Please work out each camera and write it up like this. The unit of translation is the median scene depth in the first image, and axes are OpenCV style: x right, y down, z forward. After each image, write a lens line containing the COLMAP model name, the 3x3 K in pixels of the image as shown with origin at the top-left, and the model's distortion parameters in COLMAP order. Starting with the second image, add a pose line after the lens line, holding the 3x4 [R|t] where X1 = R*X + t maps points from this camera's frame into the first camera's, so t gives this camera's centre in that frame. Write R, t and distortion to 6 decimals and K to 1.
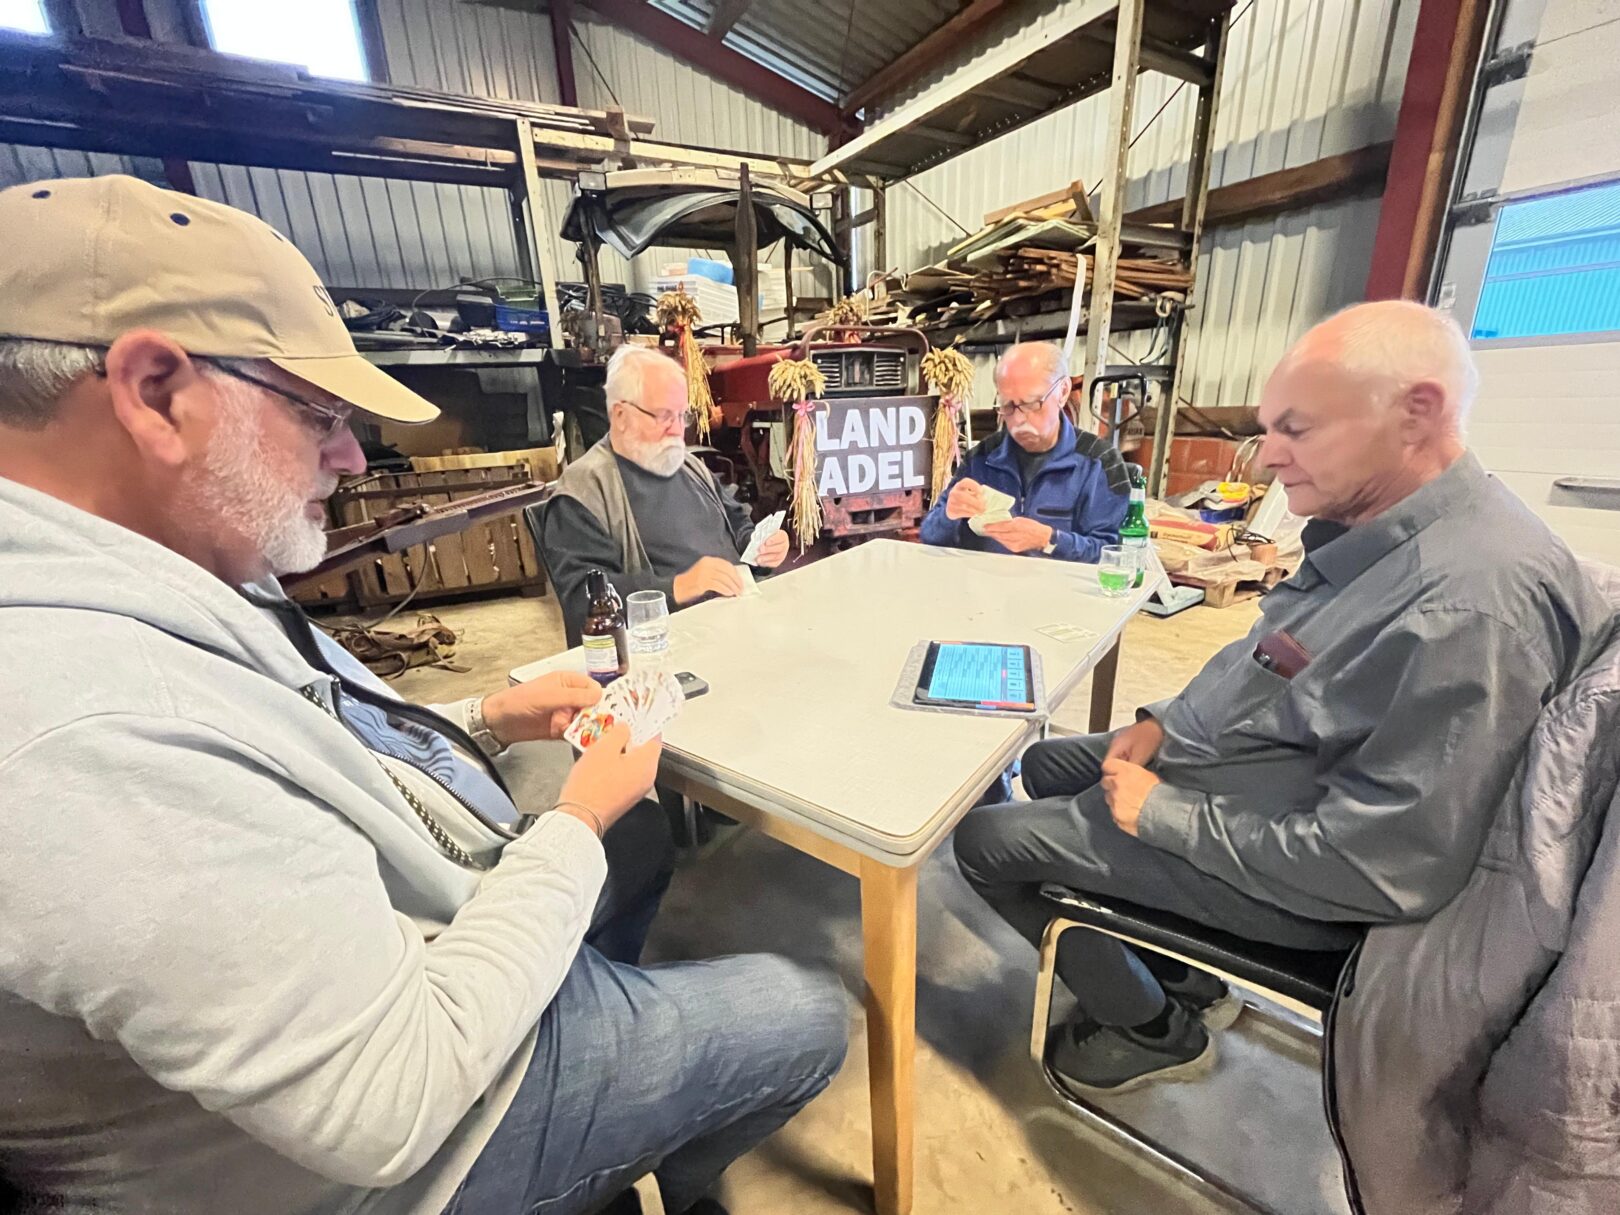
lens RADIAL K [[654.4, 0, 811.6], [0, 654.4, 615.0], [0, 0, 1]] dist [-0.008219, 0.000108]
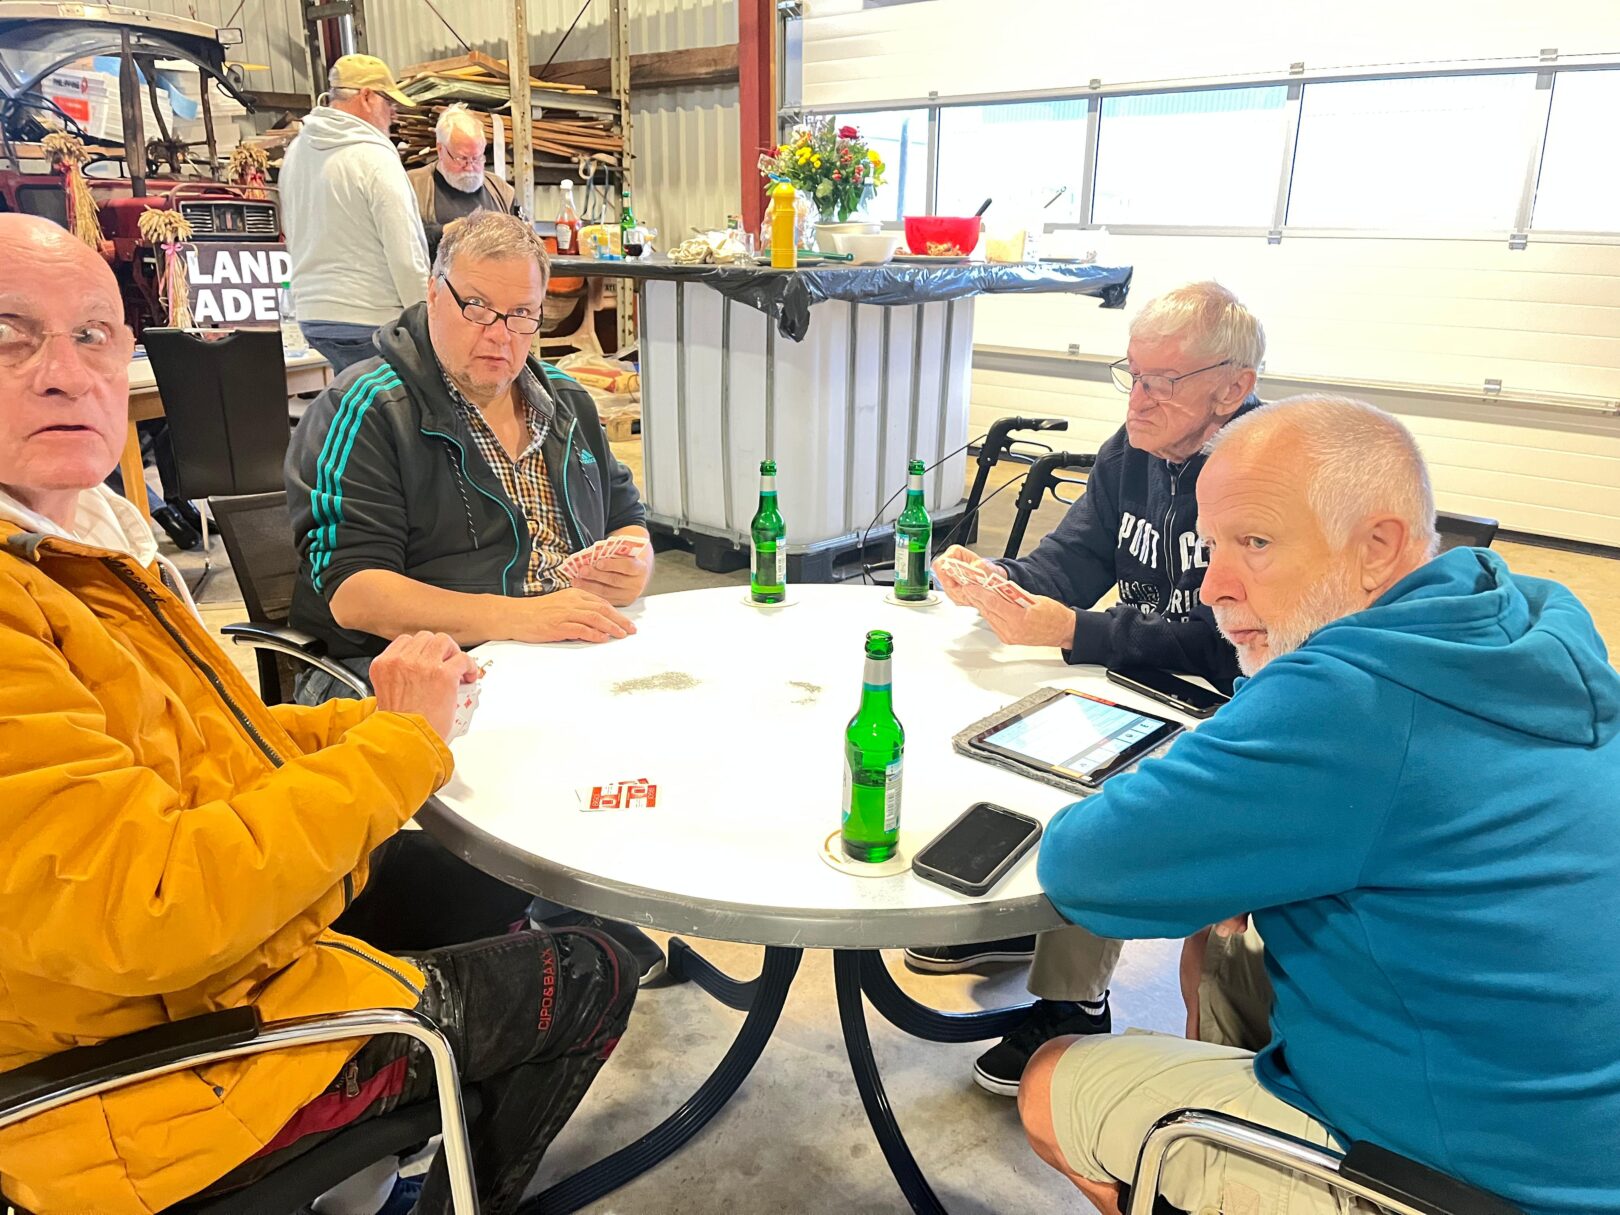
lens RADIAL K [[1203.0, 0, 811.7], [0, 1203.0, 617.9], [0, 0, 1]] dist [0.057851, -0.074295]
pose [[0.955819, -0.035710, 0.291779, 0.300025], [0.038047, 0.999273, -0.002338, 0.293281], [-0.291483, 0.013336, 0.956483, -1.044000]]
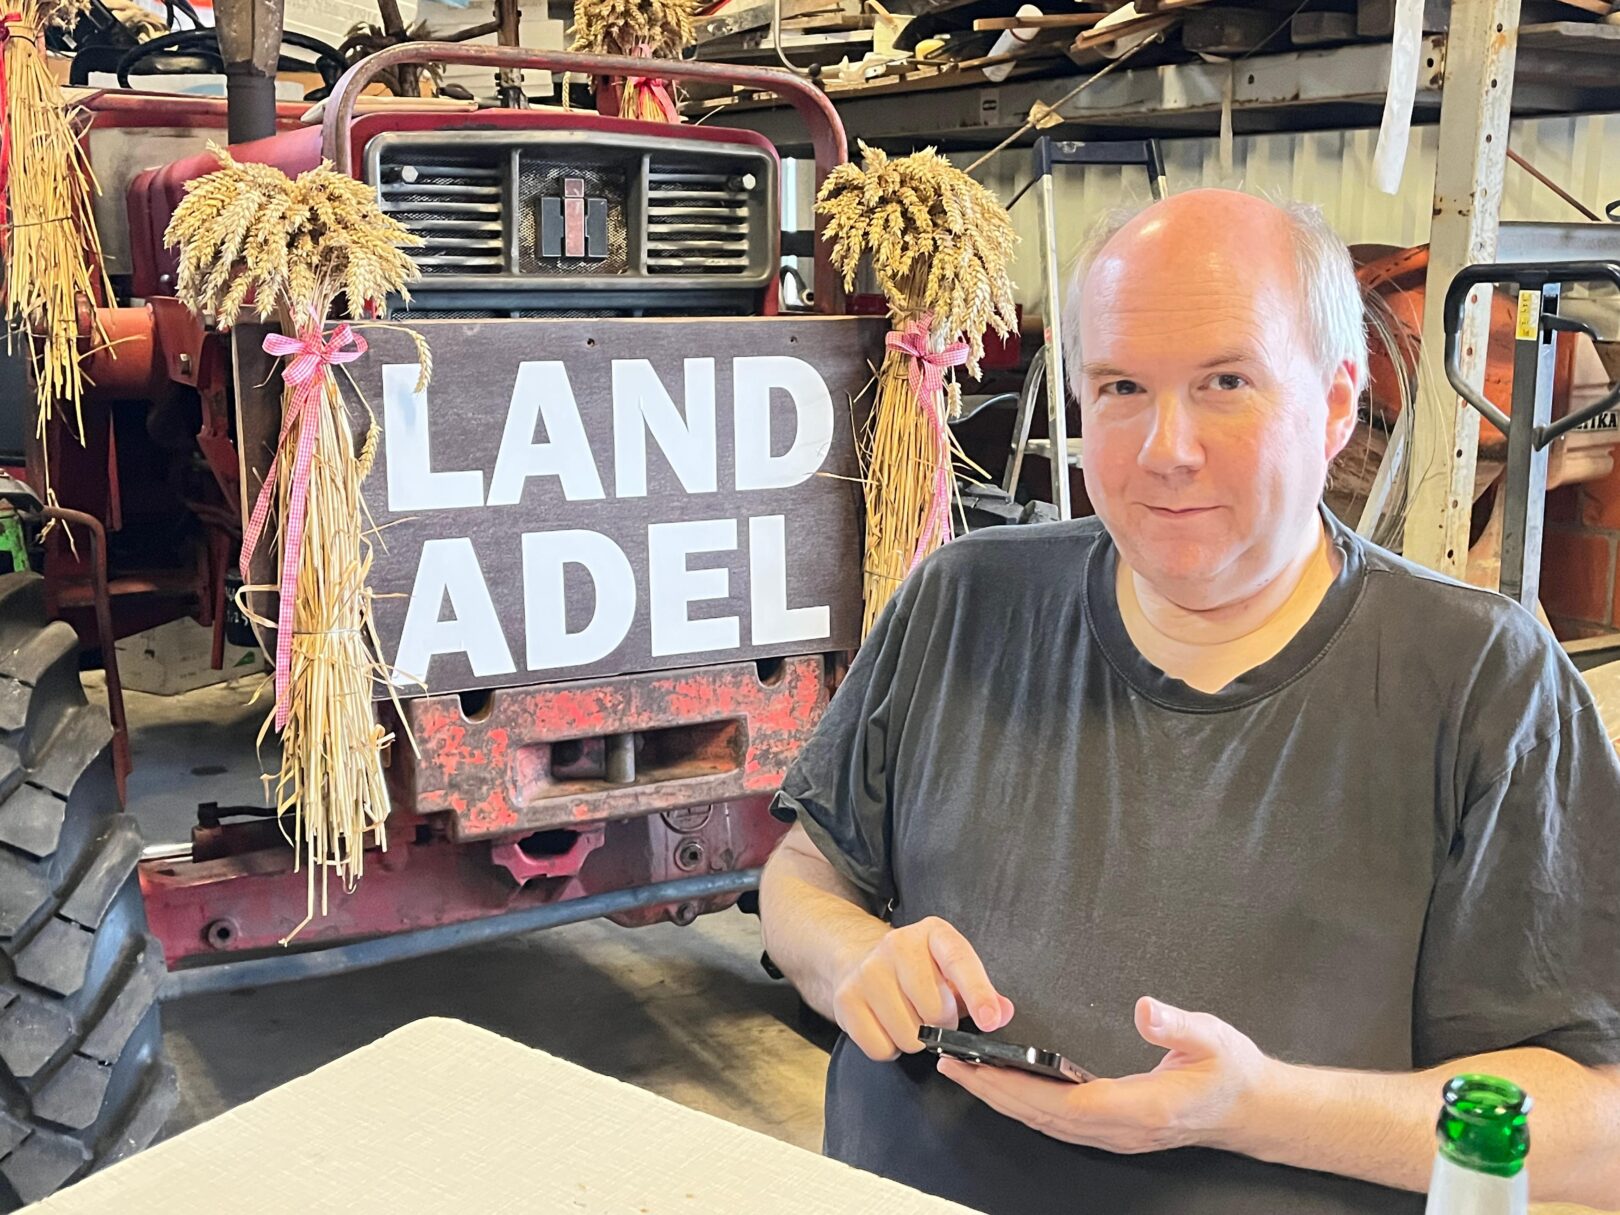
lens RADIAL K [[1790.5, 0, 810.7], [0, 1790.5, 616.7], [0, 0, 1]] dist [0.033469, 0.000000]
pose [[0.998199, 0.035493, 0.048367, 0.097732], [-0.029507, 0.992419, -0.119307, -0.091685], [-0.052235, 0.117665, 0.991679, 0.208941]]
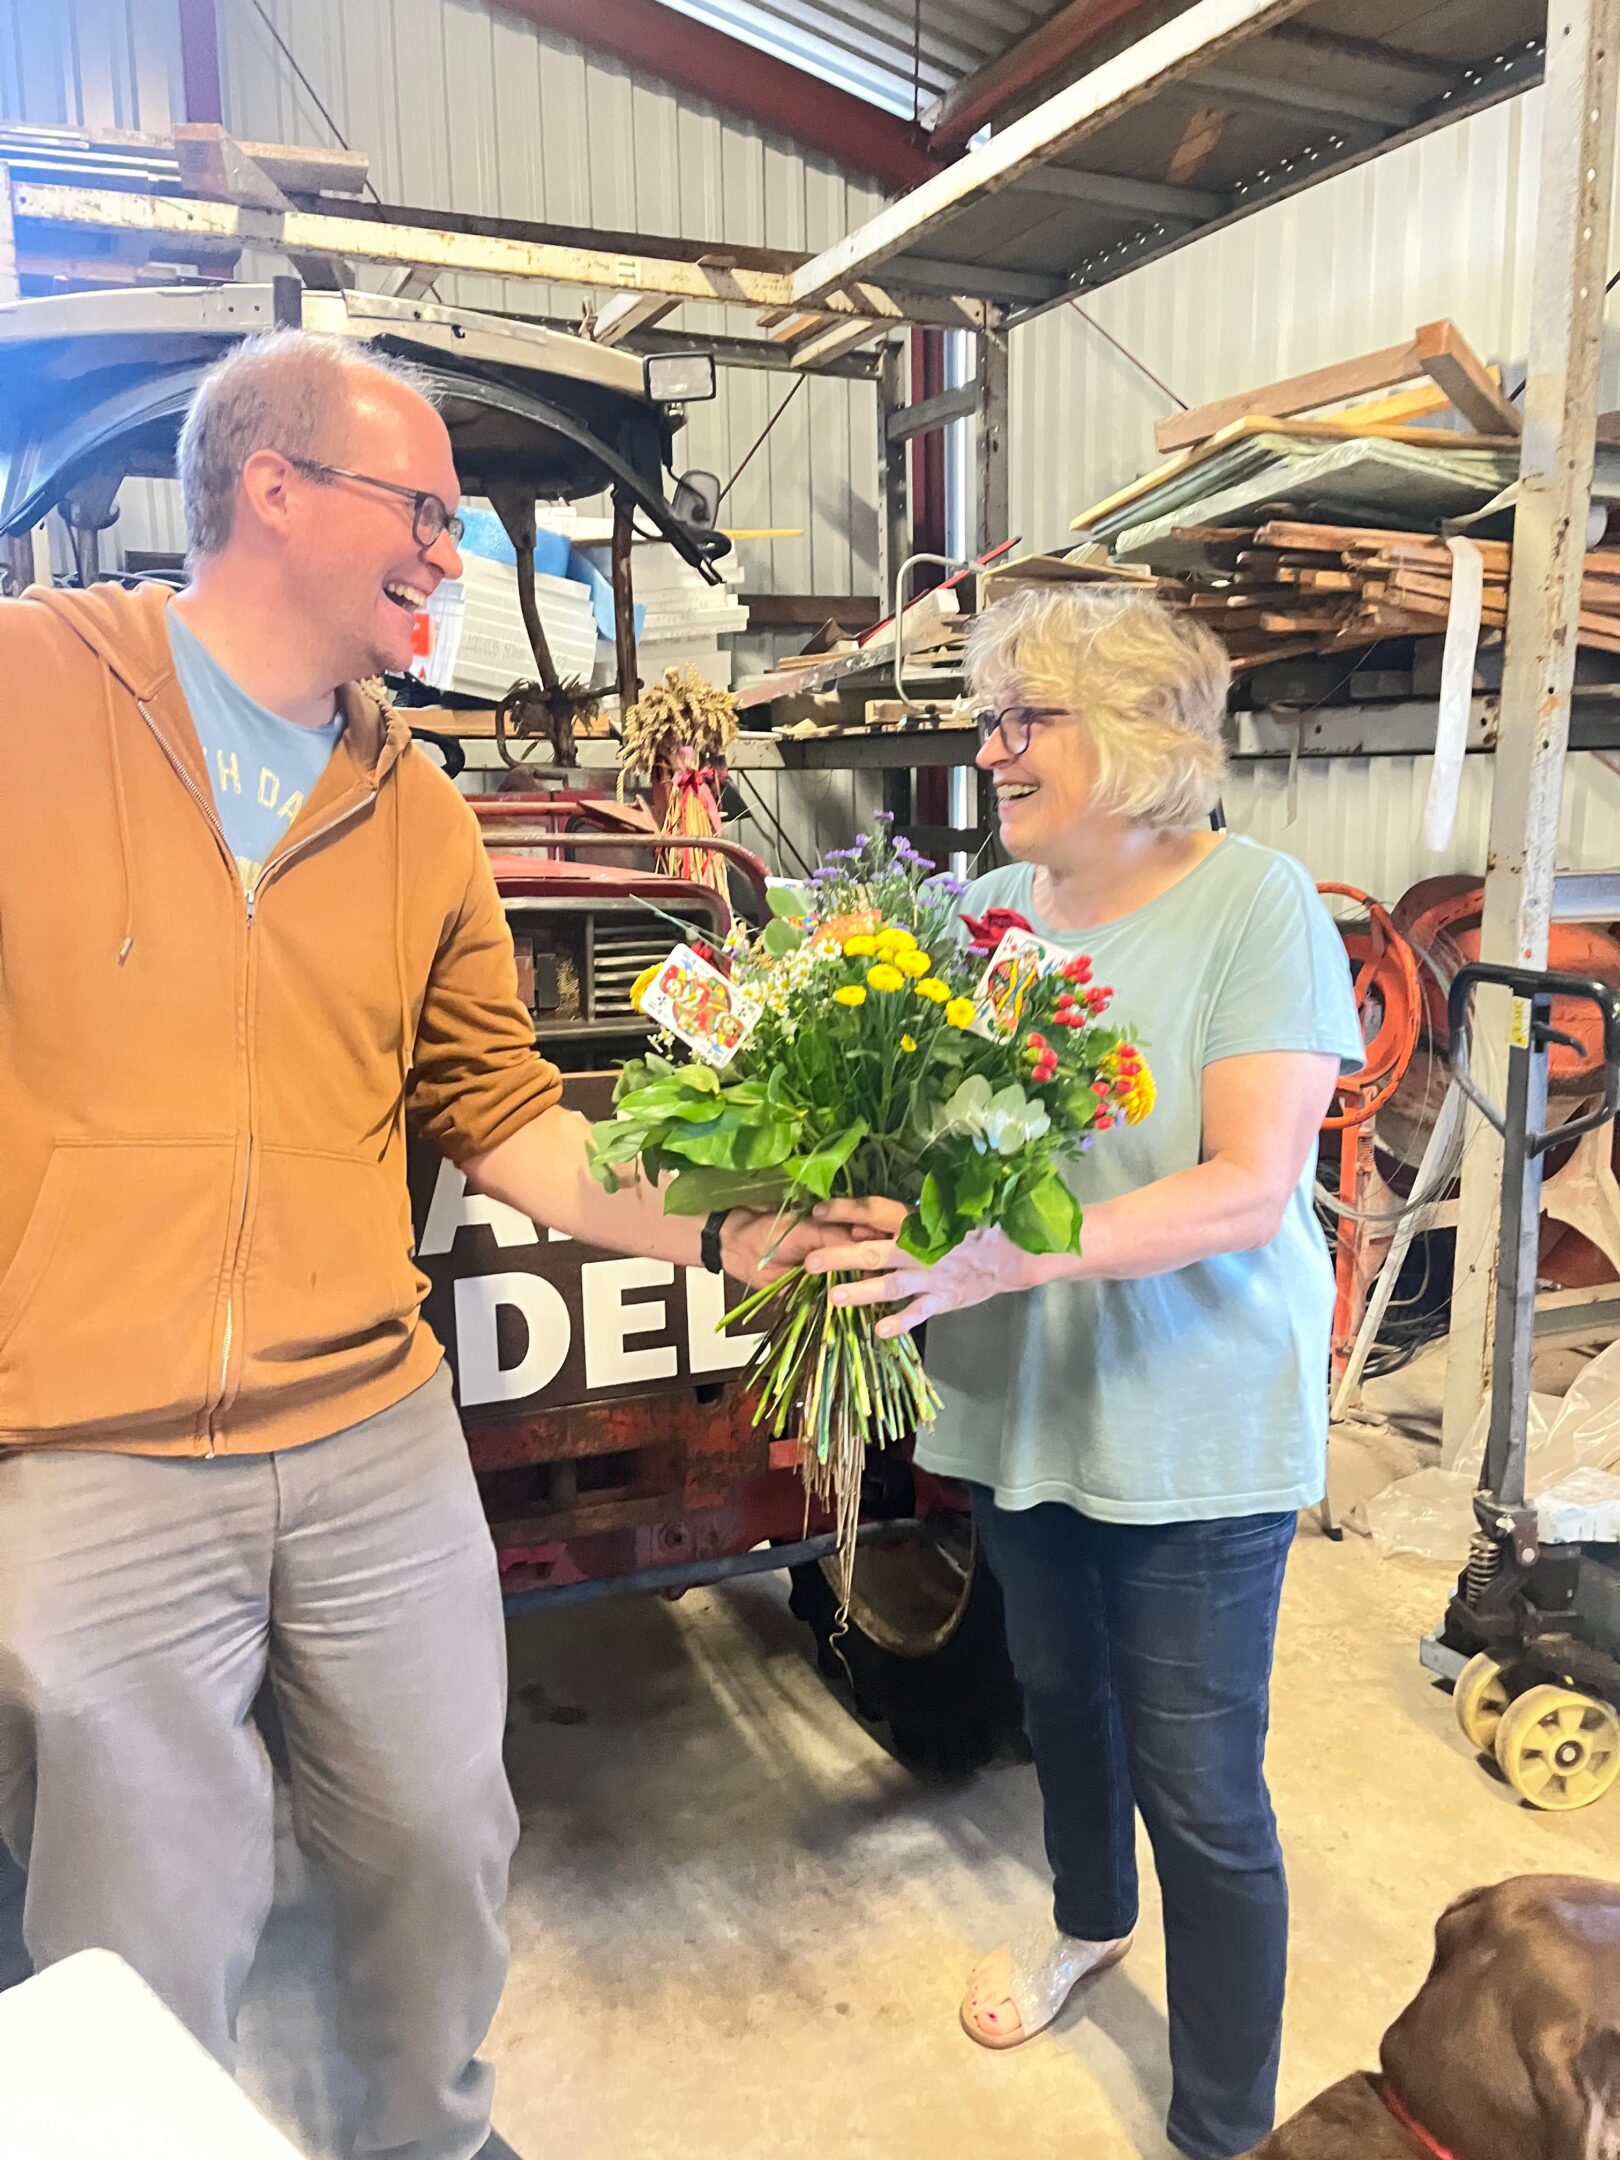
lens RADIAL K [[1604.1, 0, 824.3], [0, 1604.1, 1072.1], [0, 0, 1]] dist [0.057851, -0.074295]
pose [[0.994412, 0.045901, -0.095069, 0.193223], [-0.058594, 0.989064, -0.135351, -0.175491], [0.087816, 0.140165, 0.986226, 0.237488]]
